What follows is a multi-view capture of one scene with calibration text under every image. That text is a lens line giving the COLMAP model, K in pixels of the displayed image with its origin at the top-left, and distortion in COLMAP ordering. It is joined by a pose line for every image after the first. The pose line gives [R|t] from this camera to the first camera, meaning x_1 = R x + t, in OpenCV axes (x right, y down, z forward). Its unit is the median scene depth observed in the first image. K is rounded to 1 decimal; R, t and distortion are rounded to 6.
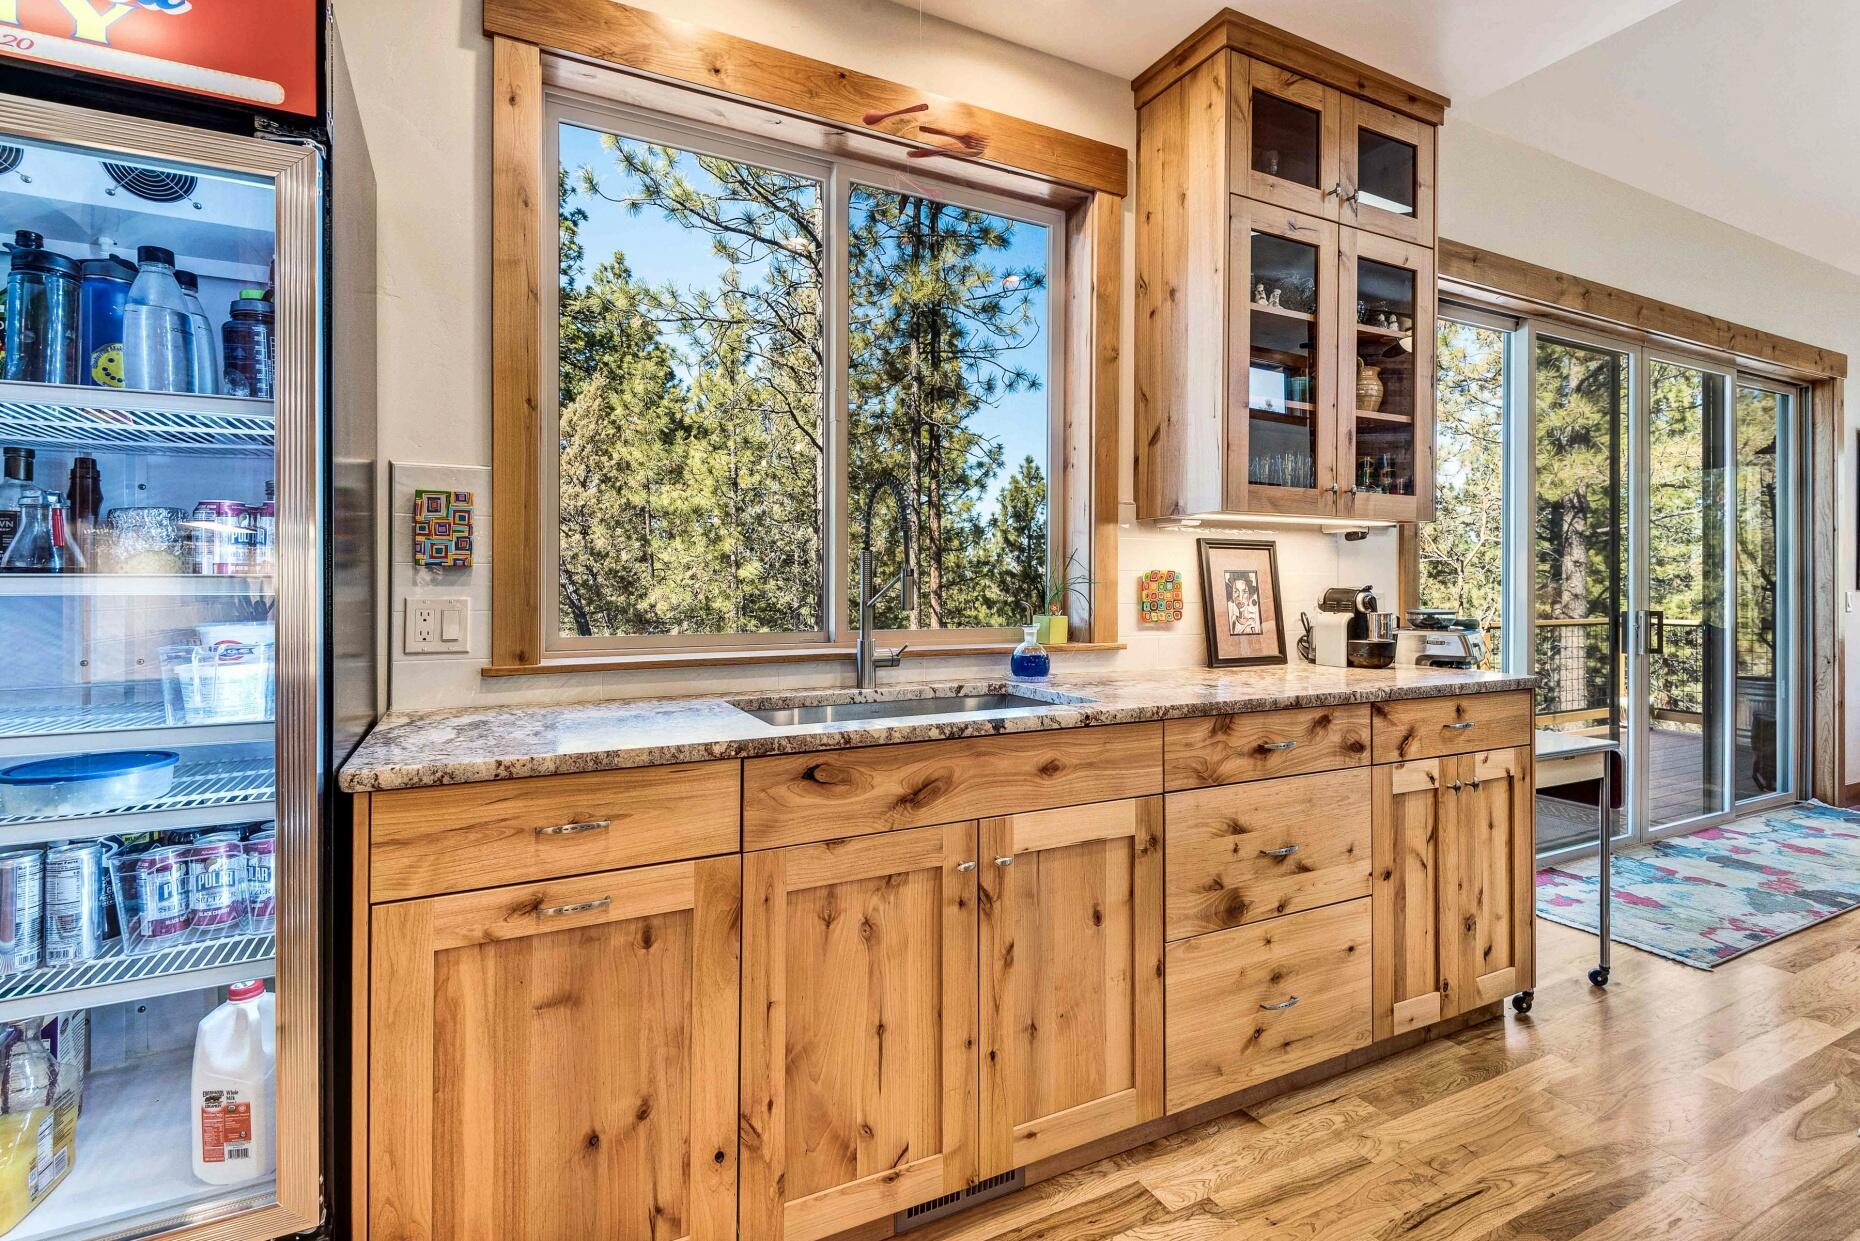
lens RADIAL K [[858.7, 0, 919.5], [0, 858.7, 583.9], [0, 0, 1]] dist [0.027179, -0.015839]
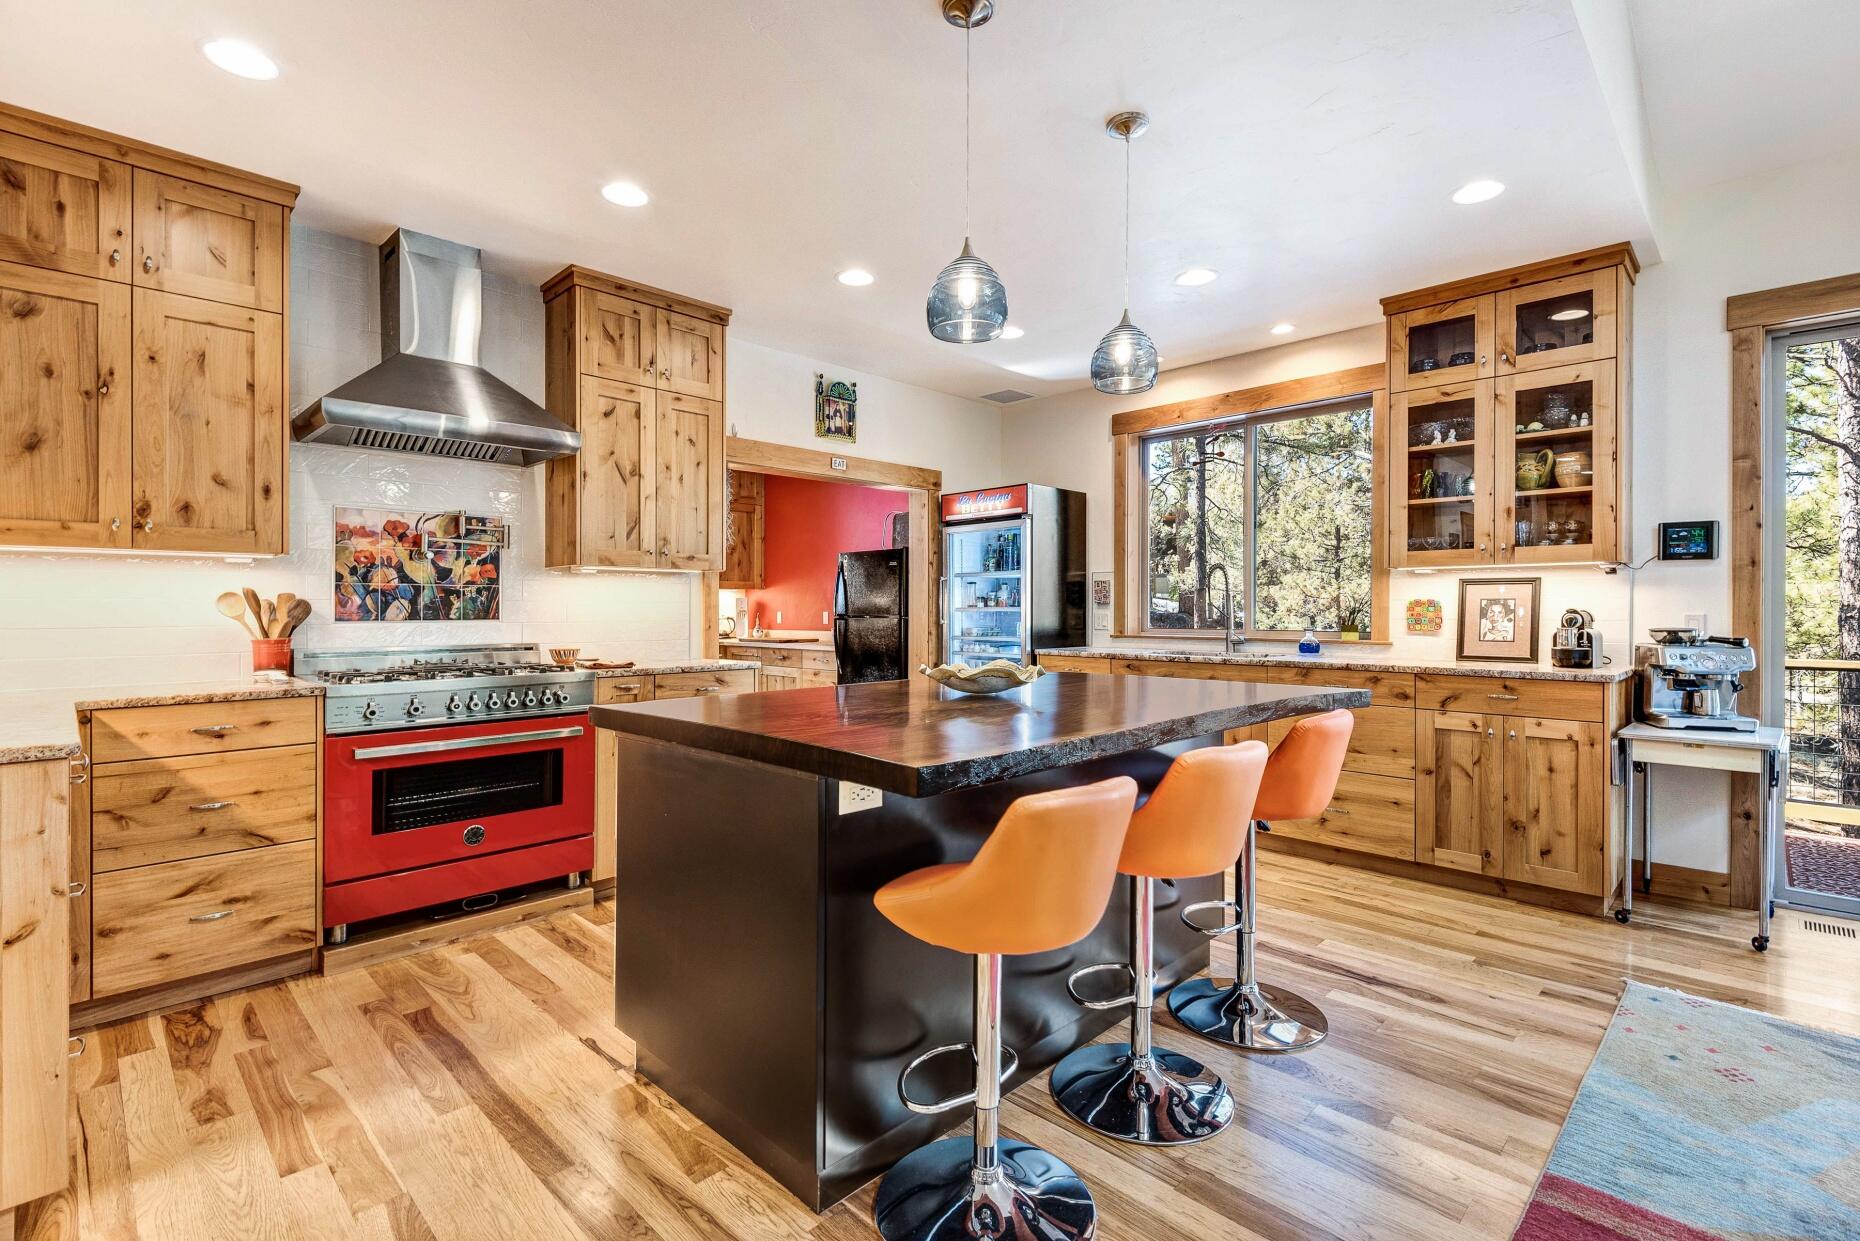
lens RADIAL K [[858.7, 0, 936.6], [0, 858.7, 610.0], [0, 0, 1]] dist [0.027179, -0.015839]
pose [[0.321613, 0.000533, -0.946871, 1.978557], [0.004098, 0.999990, 0.001955, -0.004070], [0.946862, -0.004509, 0.321607, -0.547928]]
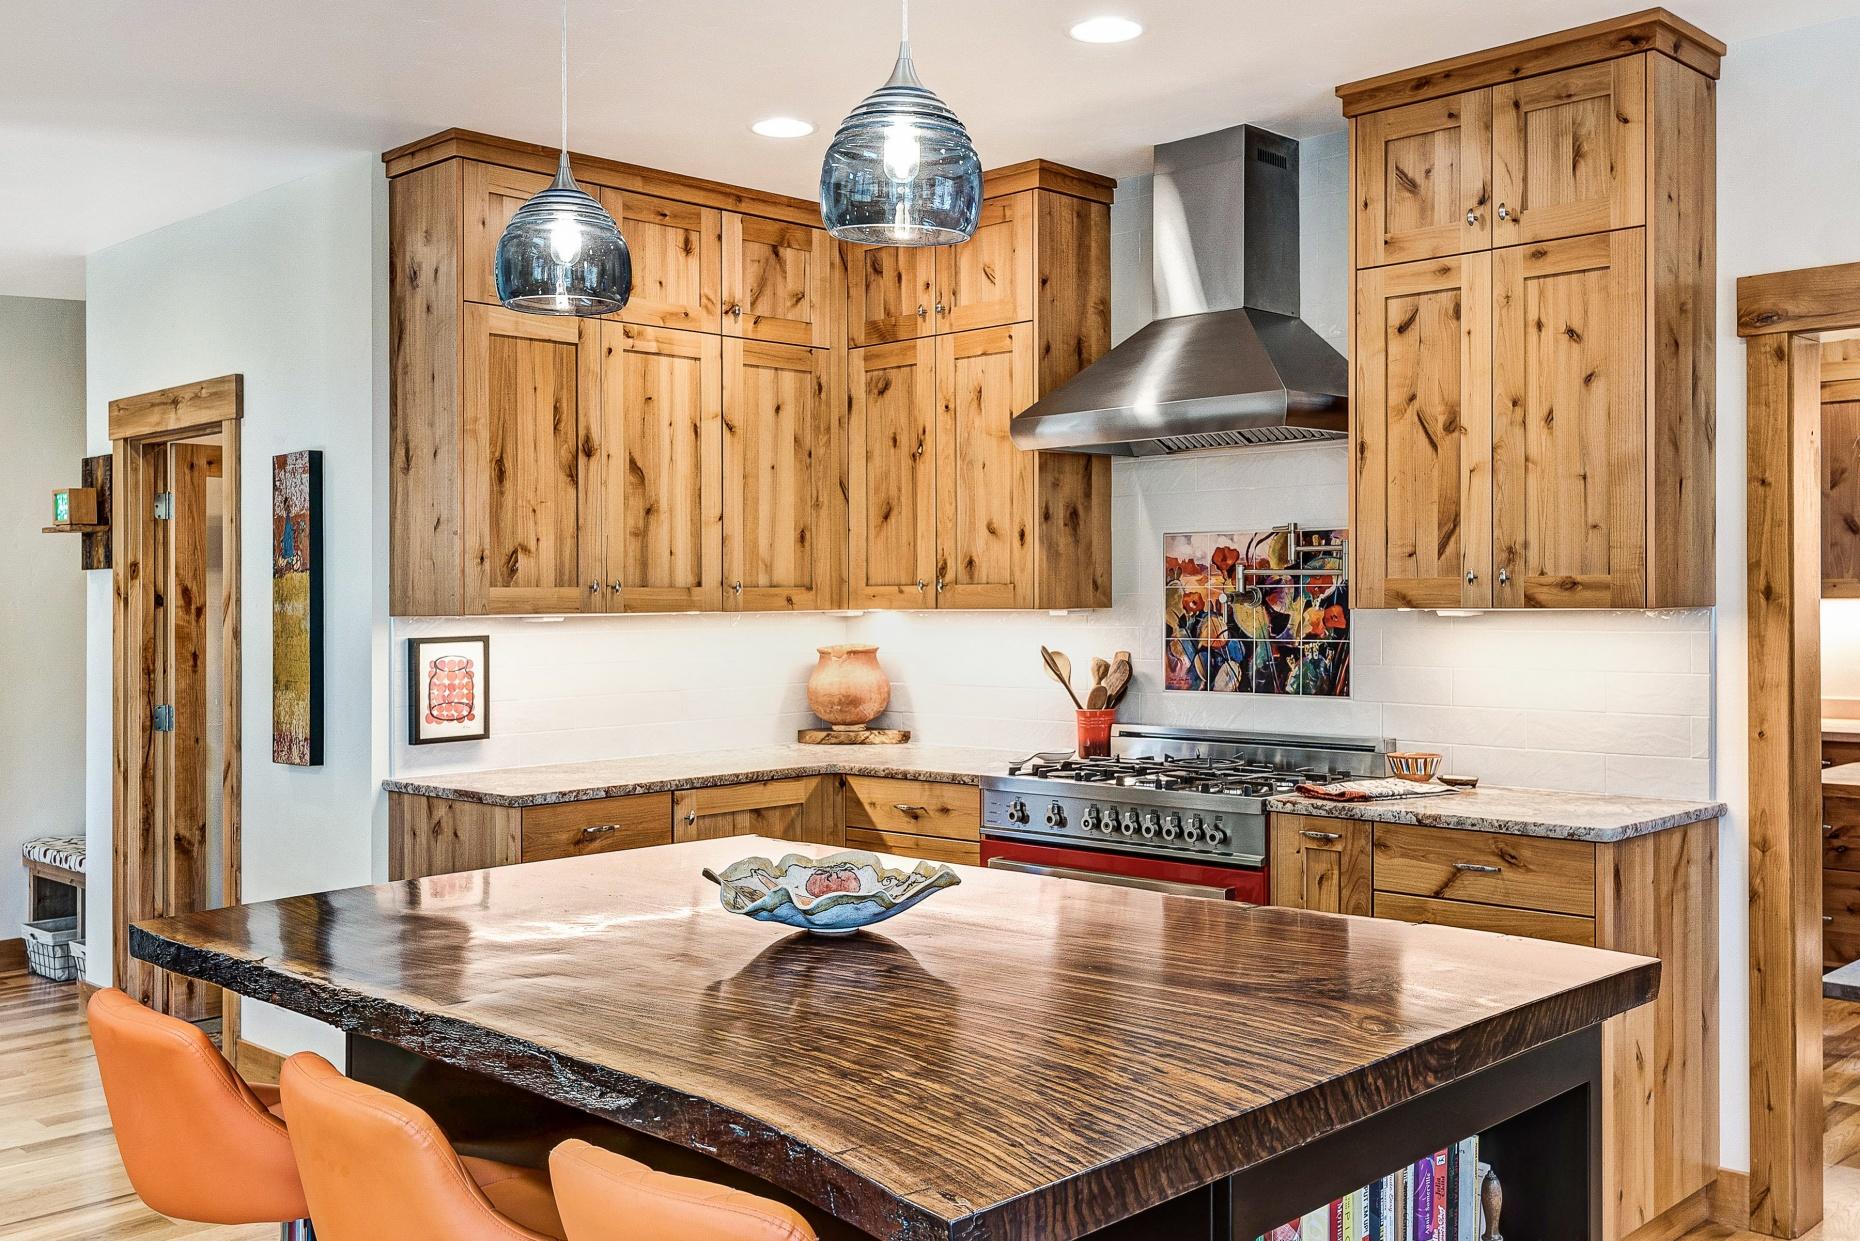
lens RADIAL K [[1756.5, 0, 847.0], [0, 1756.5, 627.5], [0, 0, 1]] dist [0.011959, 0.000000]
pose [[-0.951911, 0.015290, -0.305993, 1.214326], [0.011309, 0.999827, 0.014780, -0.116428], [0.306166, 0.010609, -0.951919, 1.141223]]
